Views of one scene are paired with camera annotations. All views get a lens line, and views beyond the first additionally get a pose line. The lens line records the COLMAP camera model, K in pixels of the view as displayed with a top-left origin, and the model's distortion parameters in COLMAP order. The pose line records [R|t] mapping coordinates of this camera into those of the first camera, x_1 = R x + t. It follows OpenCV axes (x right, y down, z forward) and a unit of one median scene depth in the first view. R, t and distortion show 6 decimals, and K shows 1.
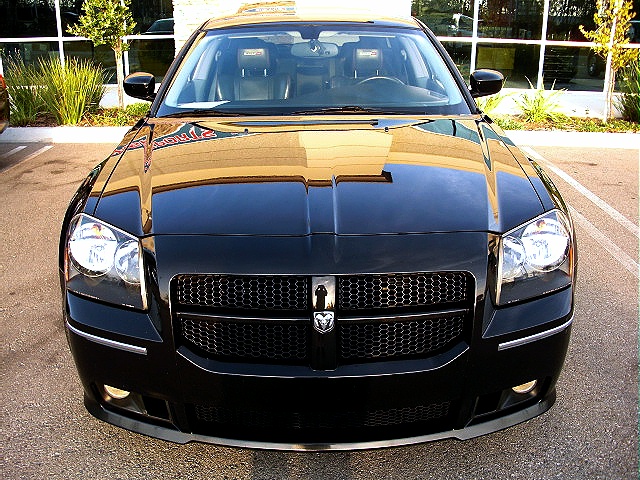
lens RADIAL K [[639.9, 0, 321.4], [0, 639.9, 241.6], [0, 0, 1]] dist [-0.106162, 0.000000]
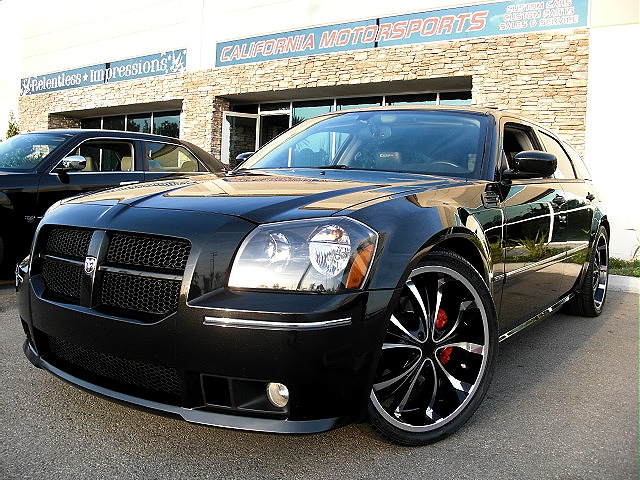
lens RADIAL K [[639.9, 0, 314.6], [0, 639.9, 242.9], [0, 0, 1]] dist [-0.106162, 0.000000]
pose [[0.805781, 0.079165, -0.586899, 0.916026], [-0.238073, 0.950721, -0.198621, 0.191320], [0.542253, 0.299770, 0.784920, 0.233565]]
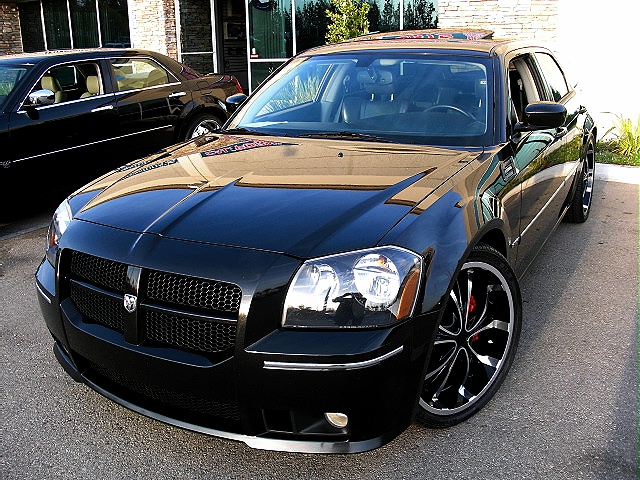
lens RADIAL K [[639.9, 0, 314.1], [0, 639.9, 242.8], [0, 0, 1]] dist [-0.106162, 0.000000]
pose [[0.848890, 0.141906, -0.509165, 0.774162], [-0.157214, 0.987478, 0.013103, -0.050772], [0.504648, 0.068925, 0.860569, 0.116268]]
